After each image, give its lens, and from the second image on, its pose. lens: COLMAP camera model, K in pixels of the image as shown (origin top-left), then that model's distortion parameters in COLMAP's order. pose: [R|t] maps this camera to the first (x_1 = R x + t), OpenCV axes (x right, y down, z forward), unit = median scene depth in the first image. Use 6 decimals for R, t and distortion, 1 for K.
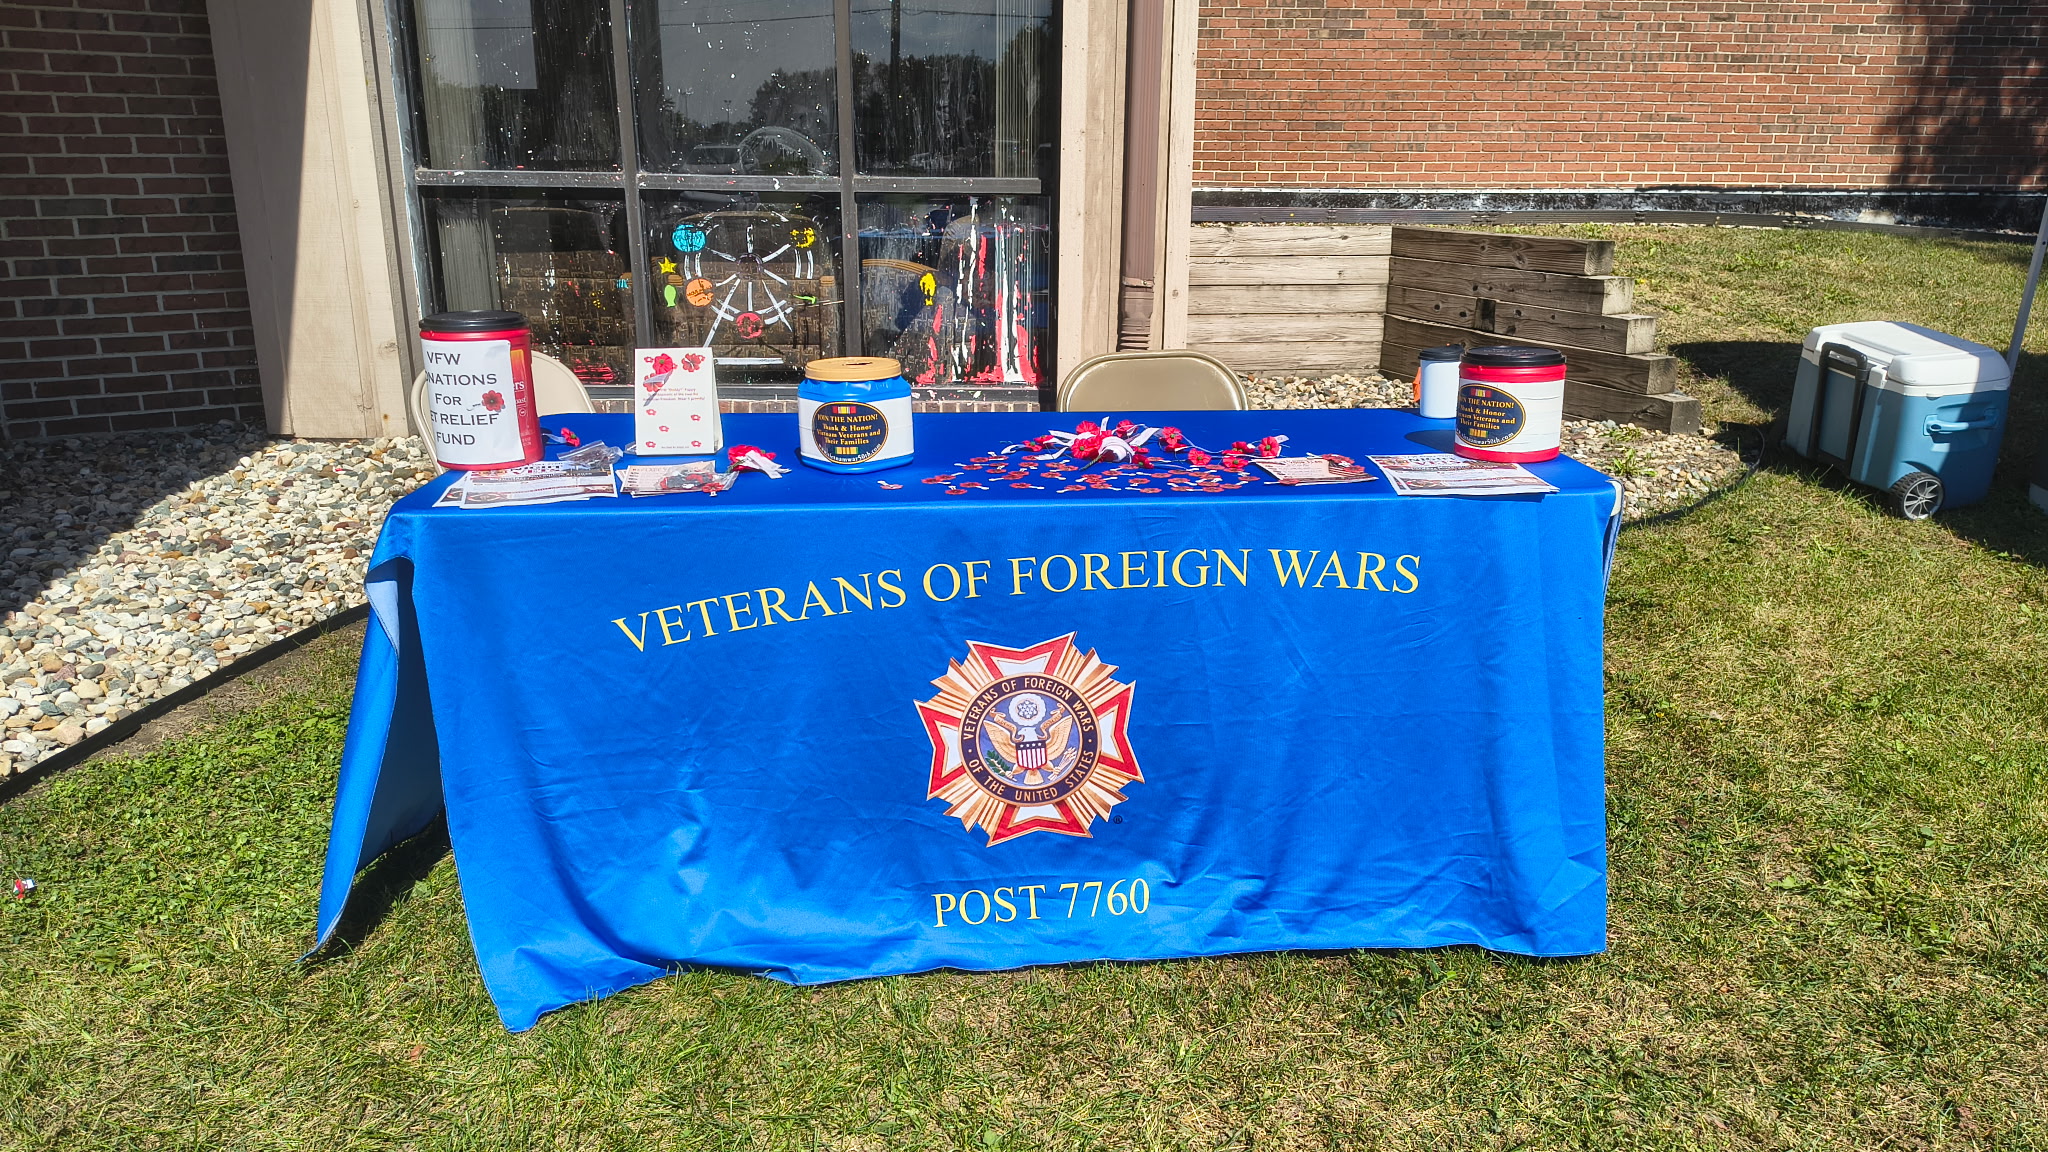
lens RADIAL K [[1484.4, 0, 1024.0], [0, 1484.4, 576.0], [0, 0, 1]] dist [0.039250, -0.031858]
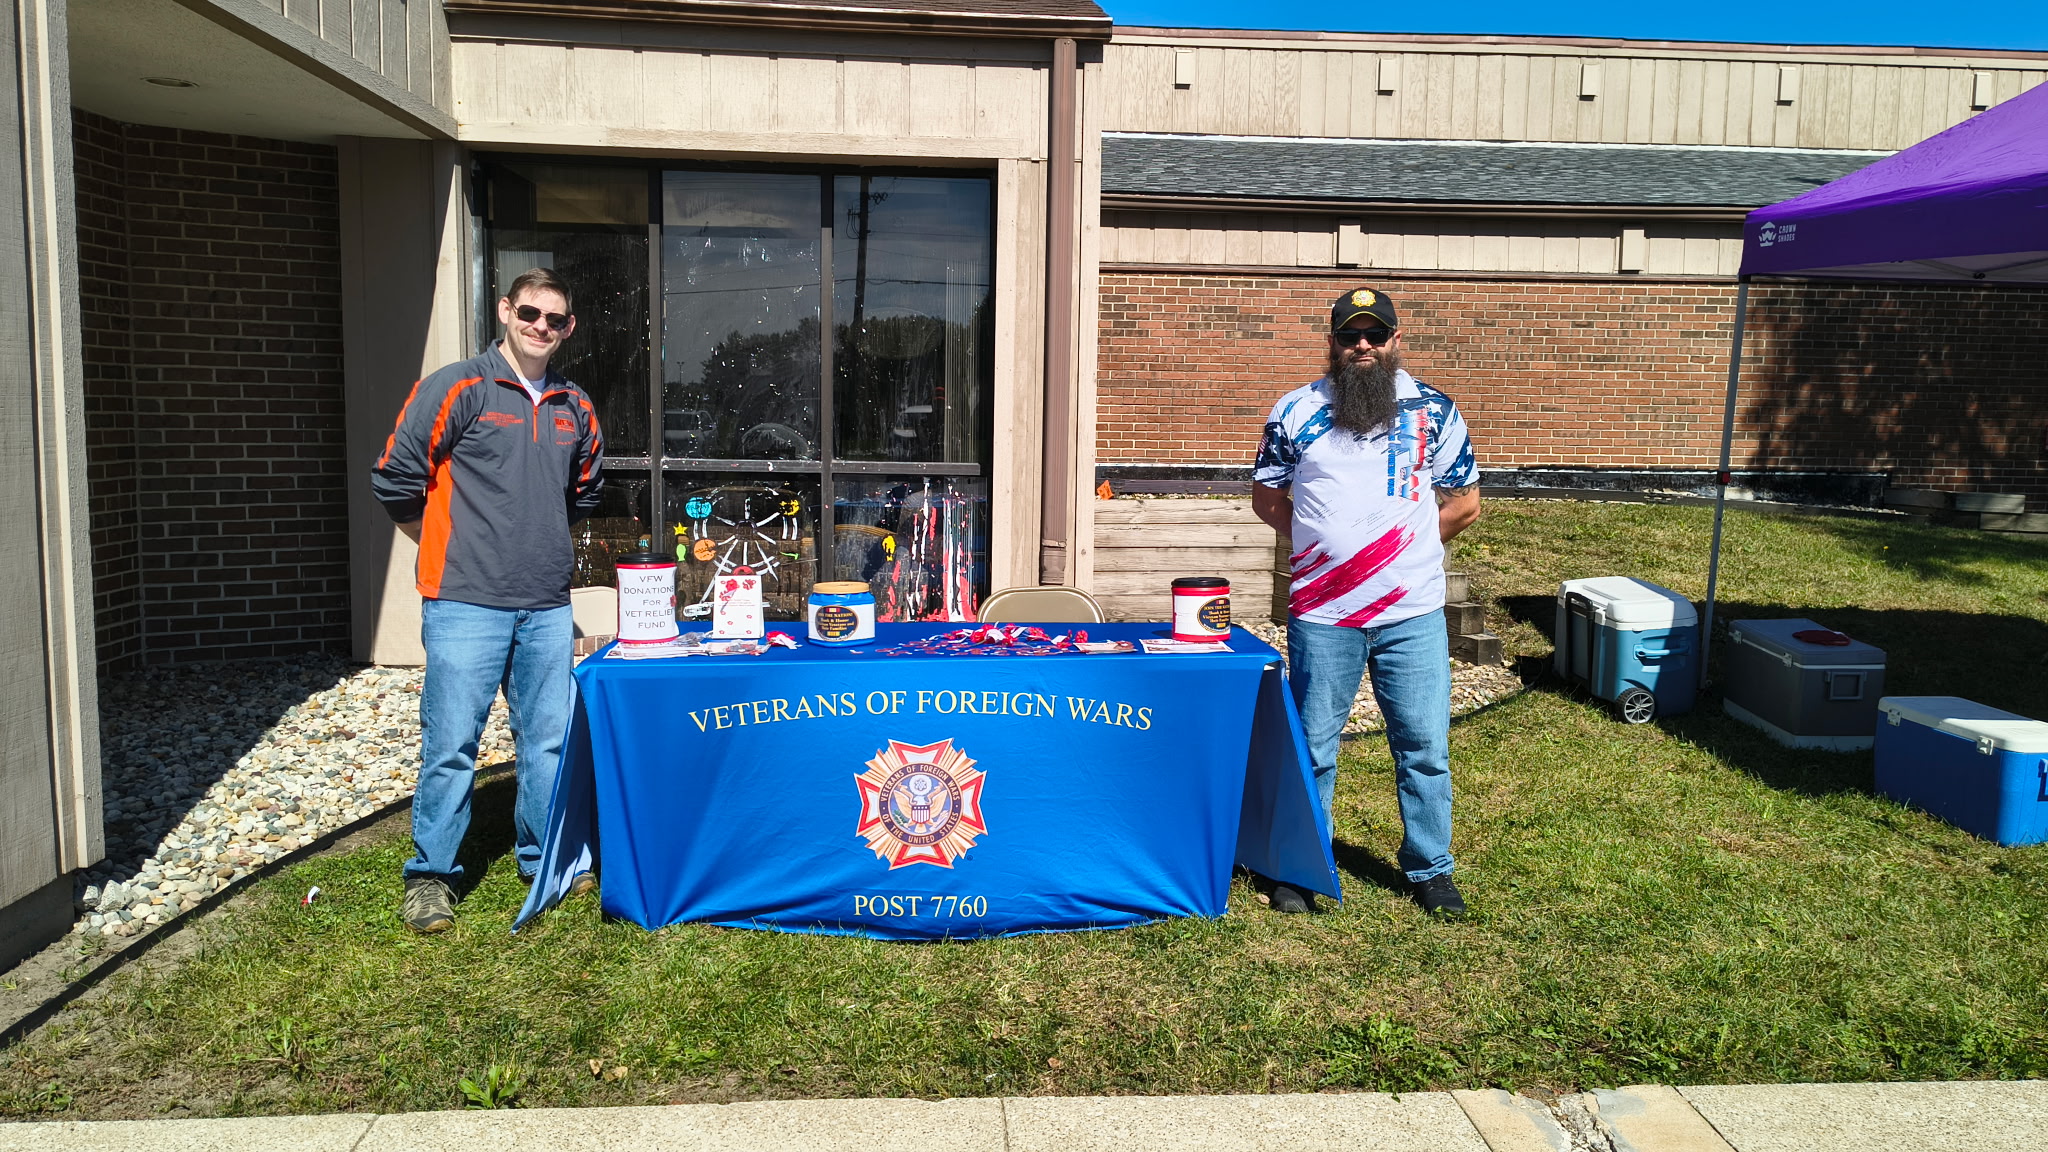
lens RADIAL K [[1484.4, 0, 1024.0], [0, 1484.4, 576.0], [0, 0, 1]] dist [0.039250, -0.031858]
pose [[0.999617, 0.004368, 0.027333, 0.015572], [0.000463, 0.984698, -0.174269, 0.049663], [-0.027675, 0.174215, 0.984319, -0.236787]]
